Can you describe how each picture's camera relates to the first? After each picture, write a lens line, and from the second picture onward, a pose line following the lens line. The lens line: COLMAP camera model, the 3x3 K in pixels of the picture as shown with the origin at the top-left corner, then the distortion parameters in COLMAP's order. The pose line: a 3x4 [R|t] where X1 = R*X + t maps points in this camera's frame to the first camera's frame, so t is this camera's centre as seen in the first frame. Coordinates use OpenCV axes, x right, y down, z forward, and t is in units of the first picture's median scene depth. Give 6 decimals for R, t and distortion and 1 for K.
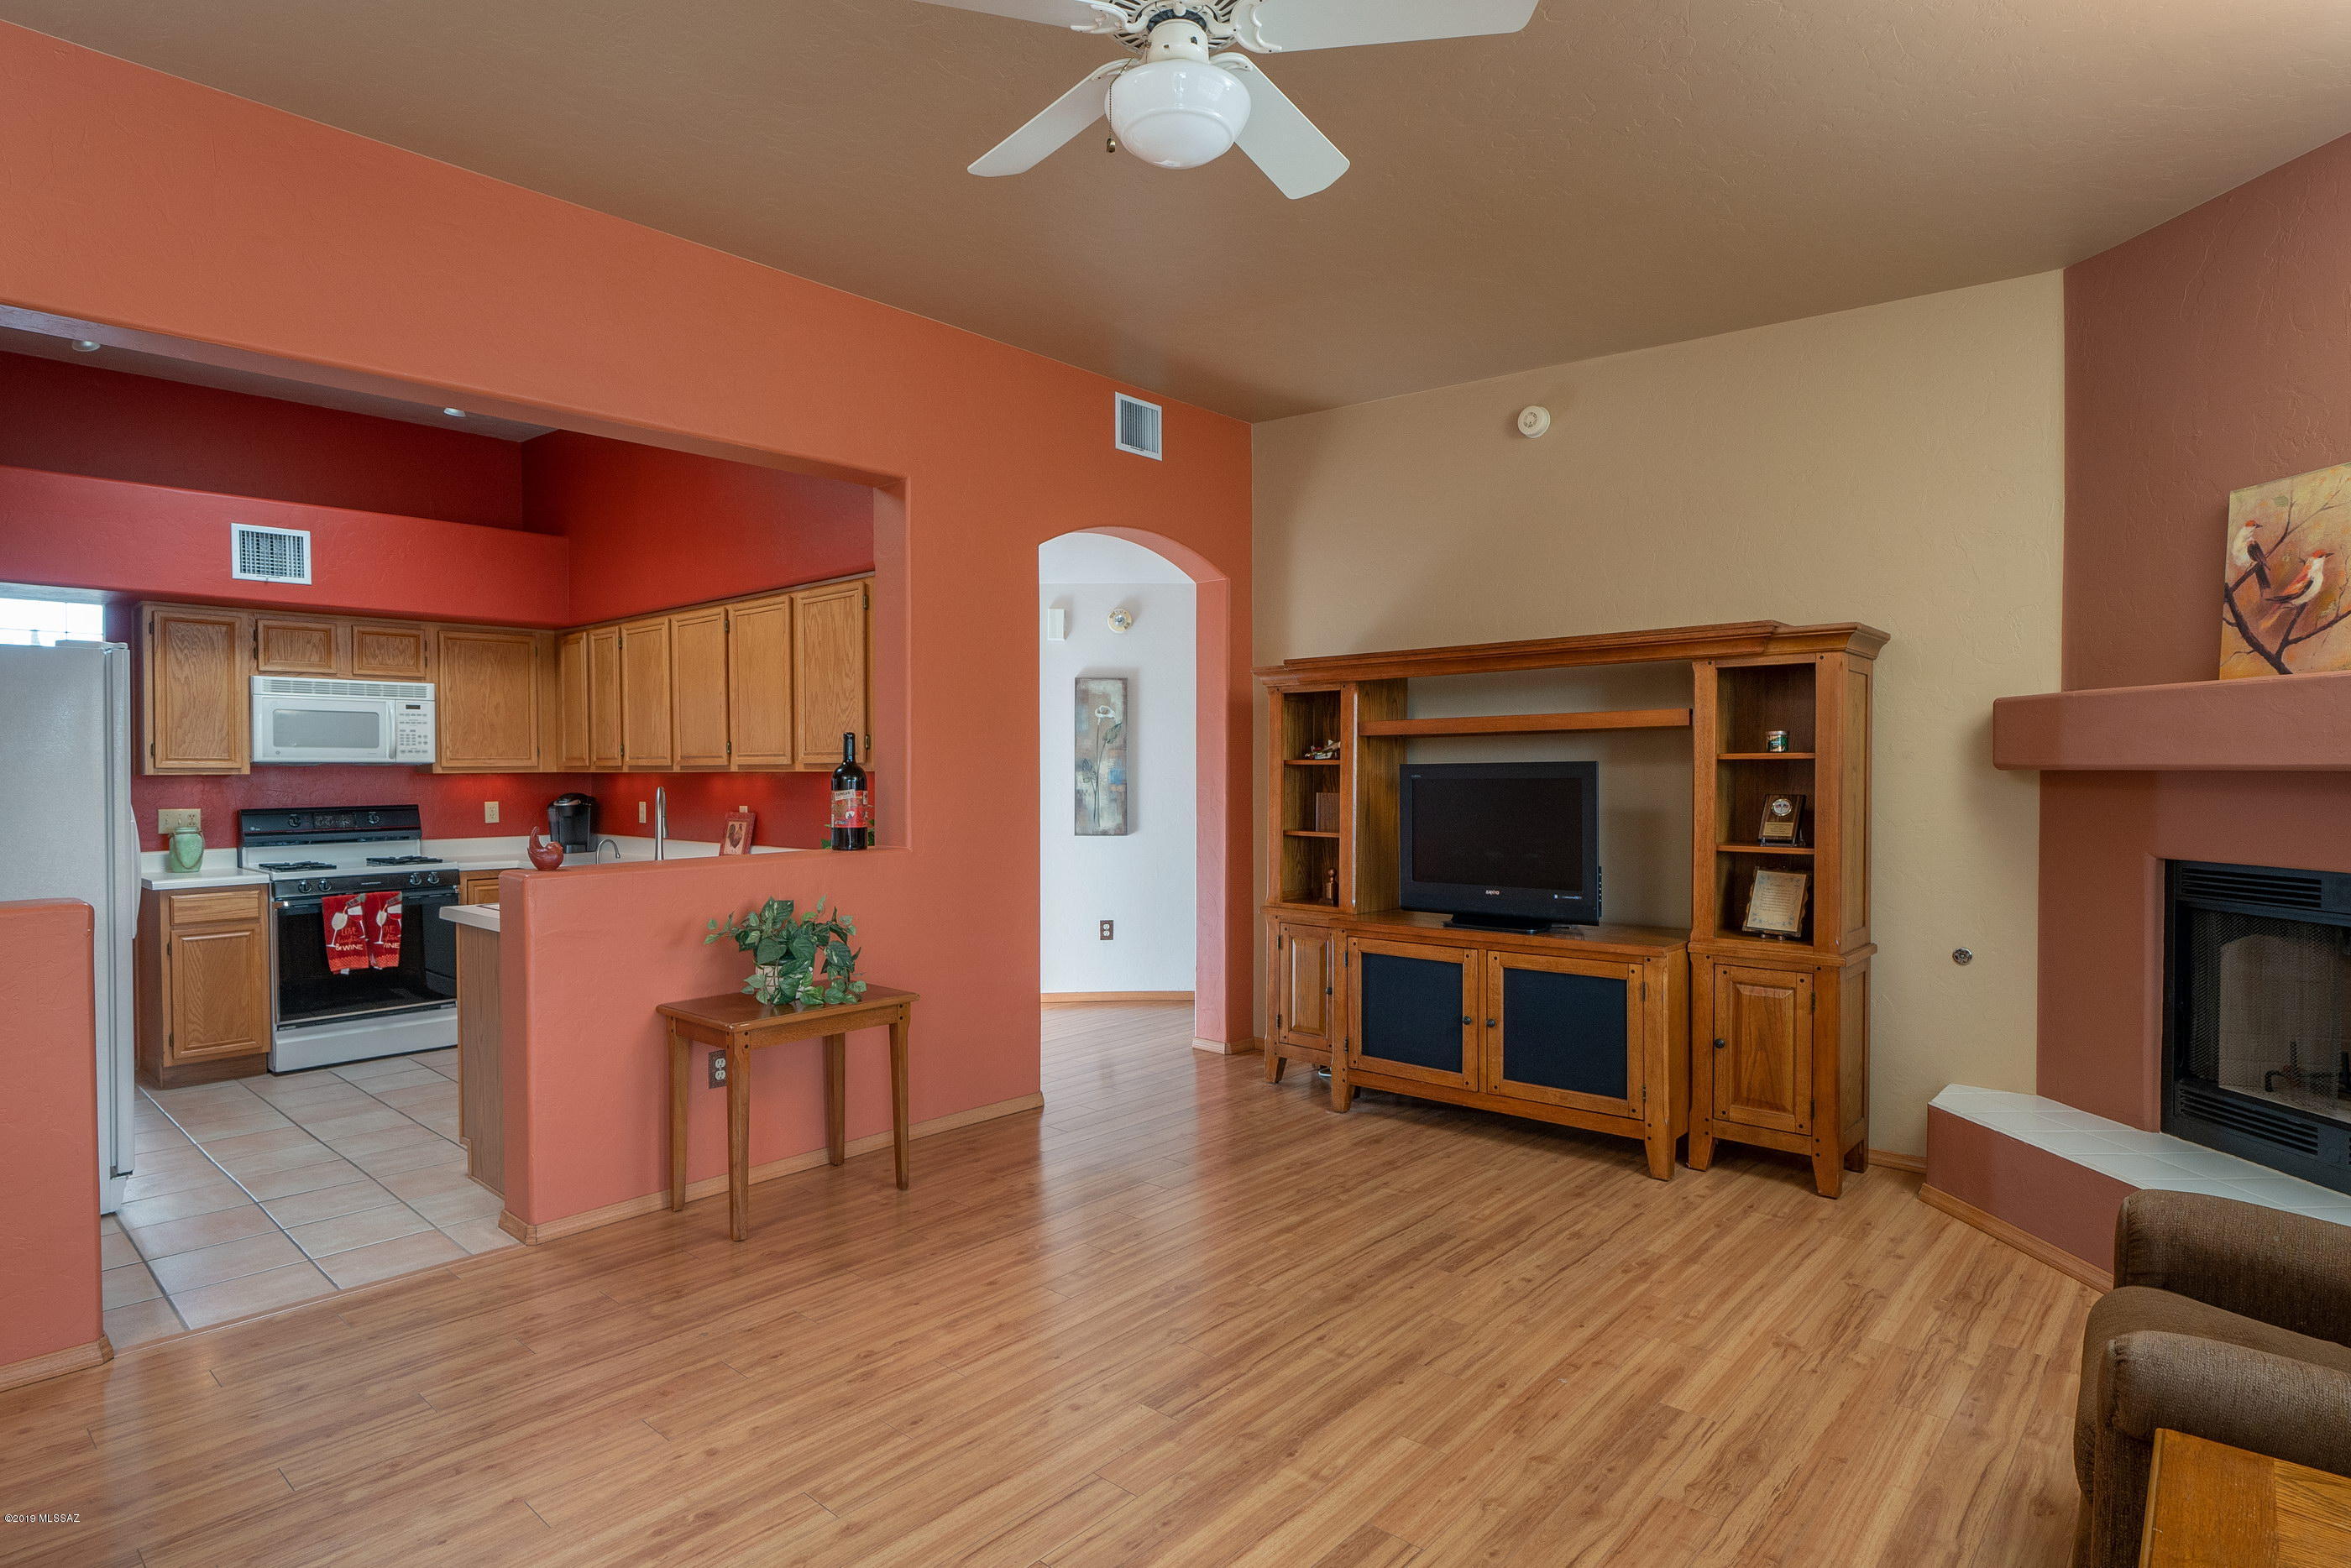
lens RADIAL K [[1244.0, 0, 1175.5], [0, 1244.0, 784.0], [0, 0, 1]] dist [-0.004633, 0.000138]
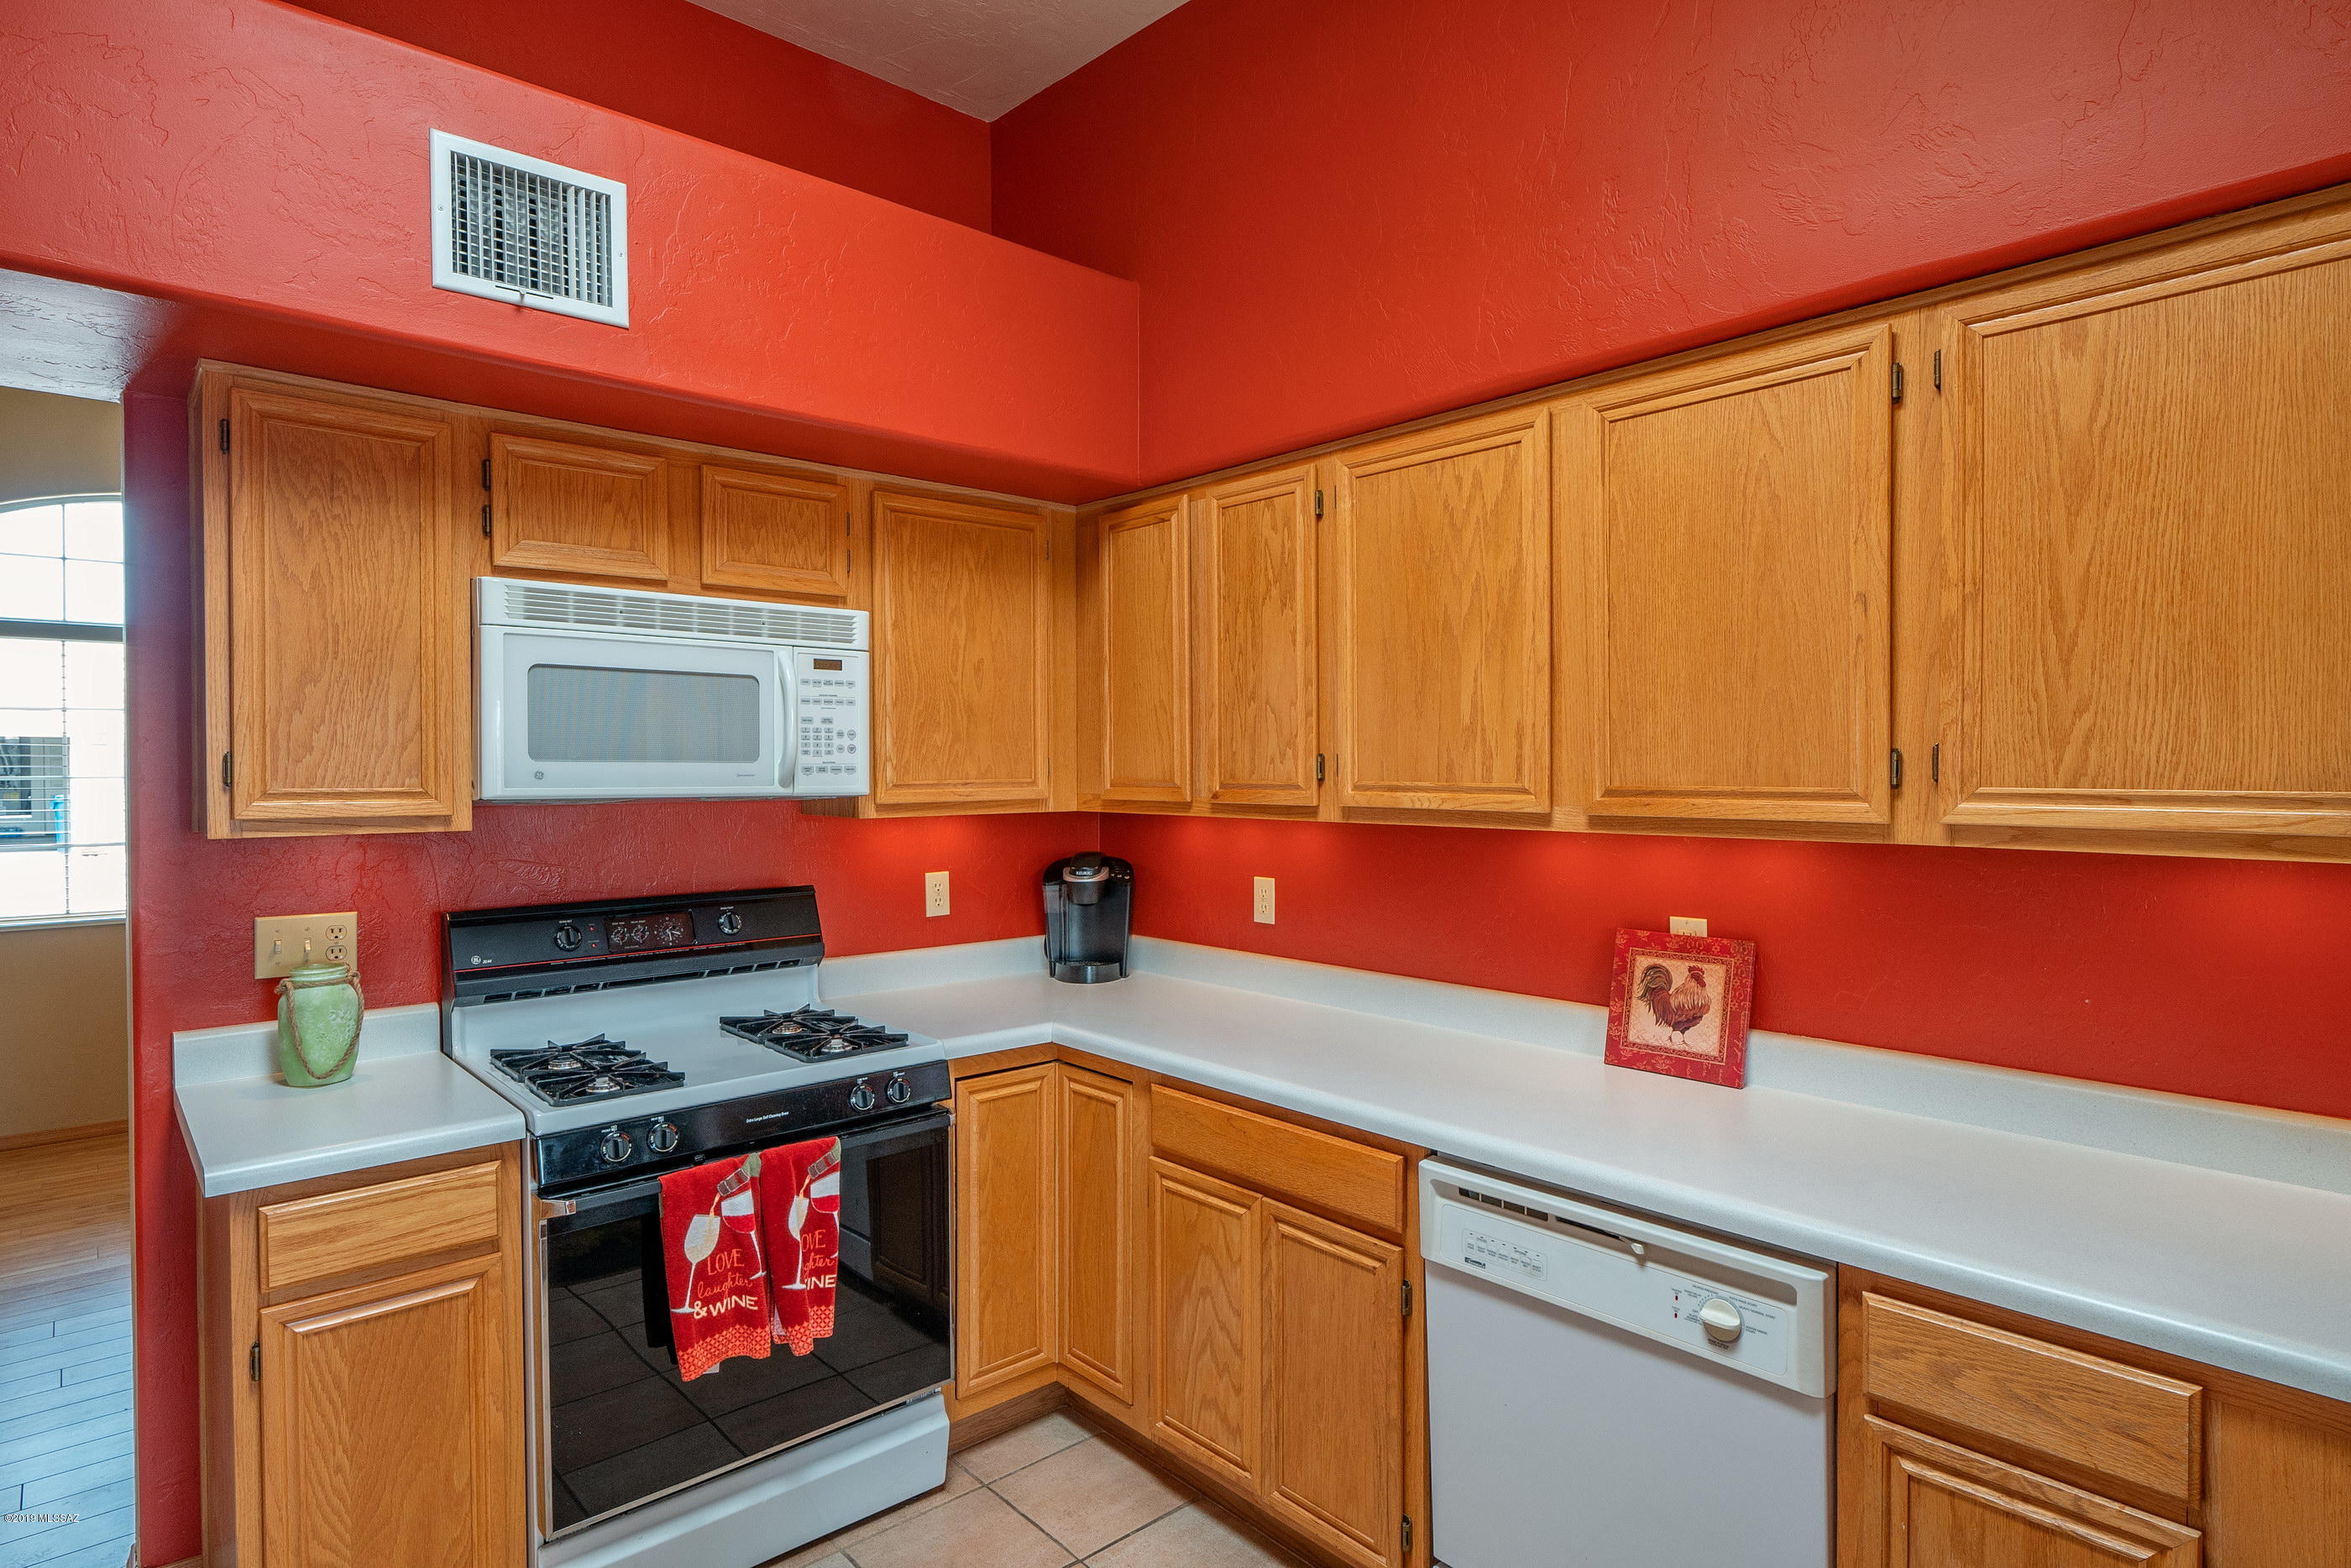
lens RADIAL K [[1244.0, 0, 1175.5], [0, 1244.0, 784.0], [0, 0, 1]] dist [-0.004633, 0.000138]
pose [[0.994430, 0.003498, -0.105345, -0.507411], [-0.003379, 0.999993, 0.001304, -0.025069], [0.105349, -0.000941, 0.994435, 0.664704]]
